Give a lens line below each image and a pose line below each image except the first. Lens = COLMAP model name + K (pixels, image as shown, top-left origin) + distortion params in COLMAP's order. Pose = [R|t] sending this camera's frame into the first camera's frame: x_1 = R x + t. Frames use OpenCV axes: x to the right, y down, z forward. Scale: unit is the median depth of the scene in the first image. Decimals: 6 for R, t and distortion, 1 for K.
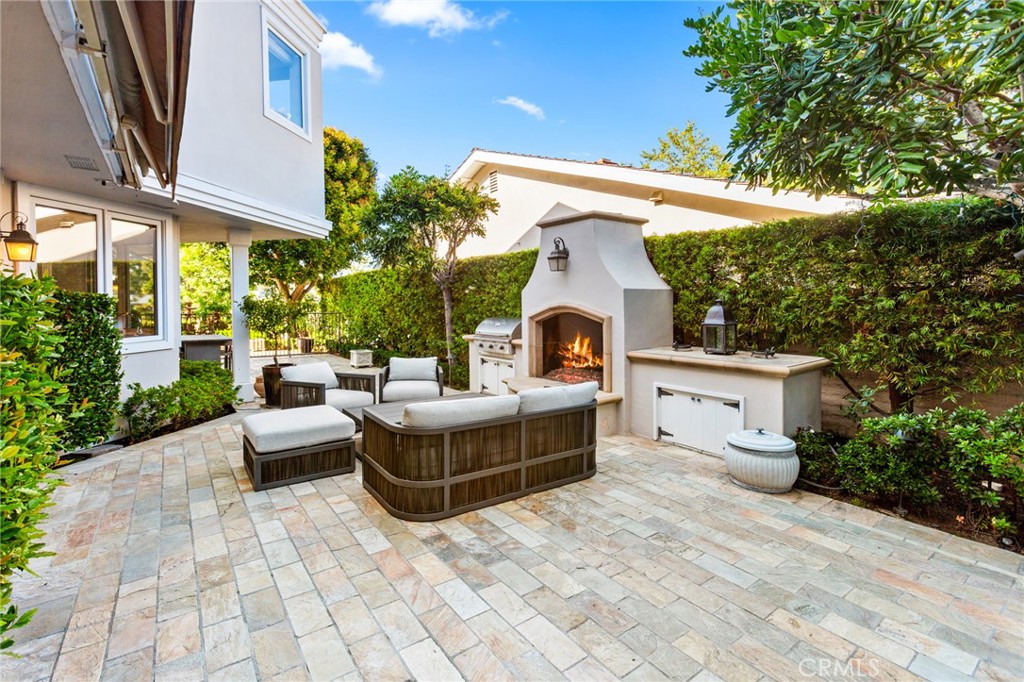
lens RADIAL K [[464.8, 0, 504.5], [0, 464.8, 305.7], [0, 0, 1]] dist [-0.022043, 0.015253]
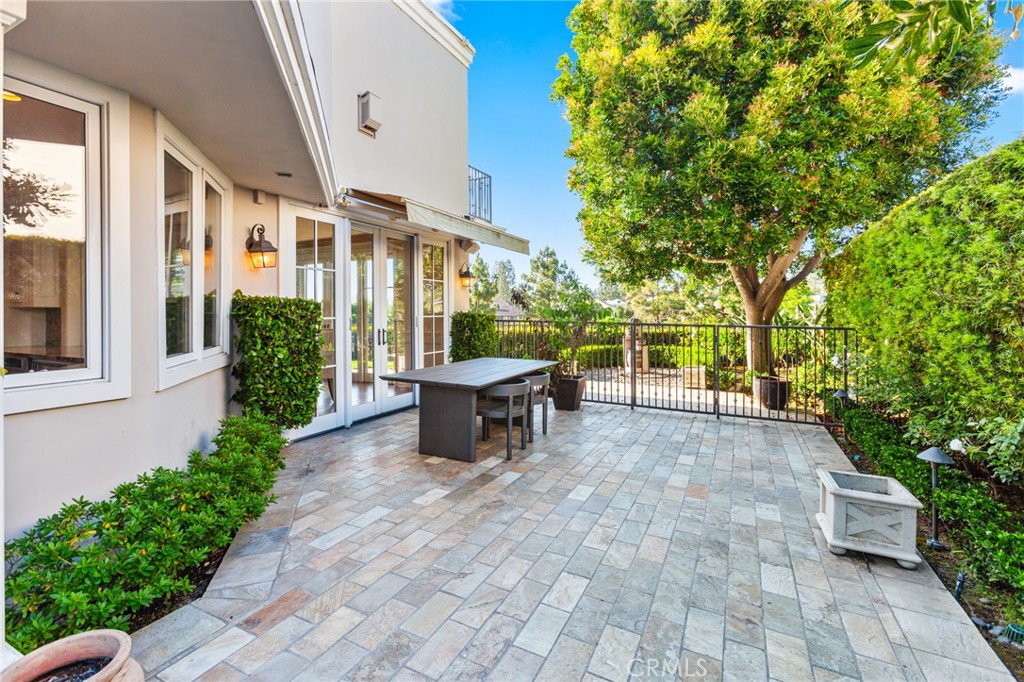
lens RADIAL K [[464.8, 0, 504.5], [0, 464.8, 305.7], [0, 0, 1]] dist [-0.022043, 0.015253]
pose [[0.457787, -0.001292, -0.889061, -0.602862], [-0.010252, 0.999925, -0.006732, 0.007987], [0.889003, 0.012196, 0.457739, 2.444413]]
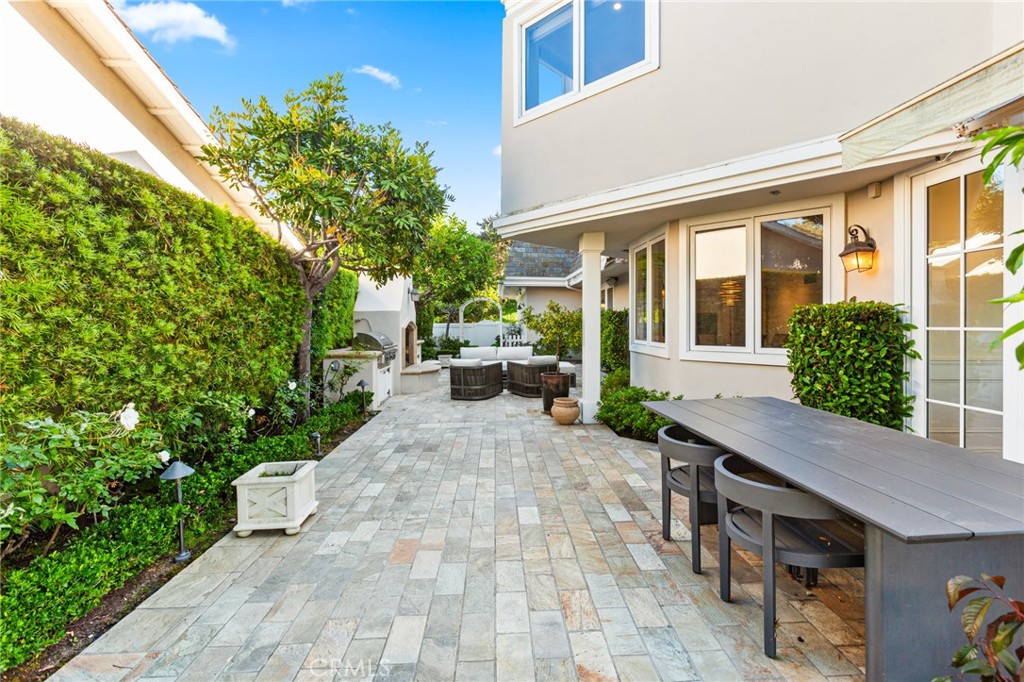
lens RADIAL K [[463.5, 0, 511.6], [0, 463.5, 326.7], [0, 0, 1]] dist [-0.020709, 0.018250]
pose [[-0.831630, 0.007864, 0.555274, -2.039195], [0.016920, 0.999794, 0.011181, 0.014183], [-0.555072, 0.018694, -0.831592, 3.981671]]
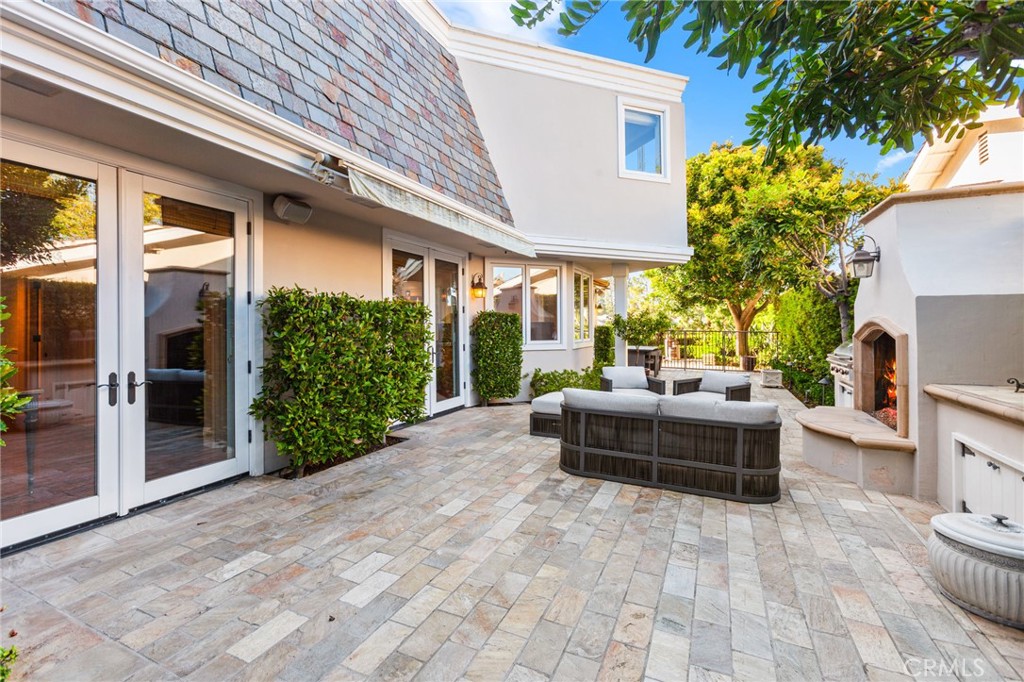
lens RADIAL K [[464.0, 0, 506.7], [0, 464.0, 320.6], [0, 0, 1]] dist [-0.000104, 0.005386]
pose [[0.492610, -0.002337, -0.870247, 0.910181], [-0.008912, 0.999930, -0.007730, 0.019749], [0.870204, 0.011563, 0.492555, 0.139350]]
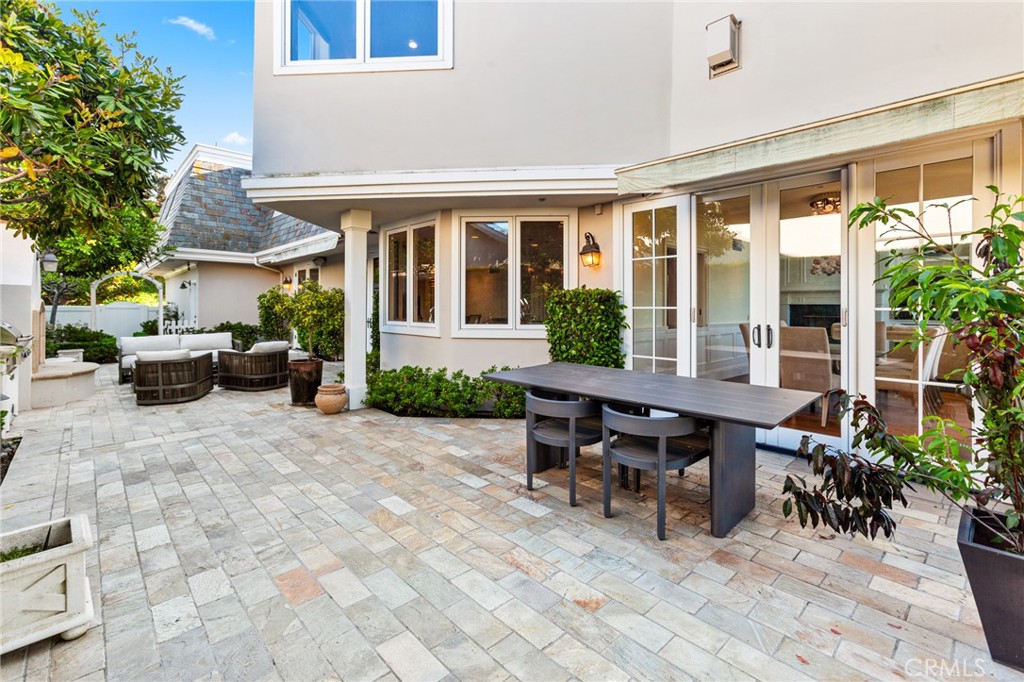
lens RADIAL K [[464.8, 0, 504.5], [0, 464.8, 305.7], [0, 0, 1]] dist [-0.022043, 0.015253]
pose [[-0.993605, 0.009767, -0.112492, -1.618367], [0.008703, 0.999913, 0.009942, 0.019734], [0.112579, 0.008899, -0.993603, 4.097952]]
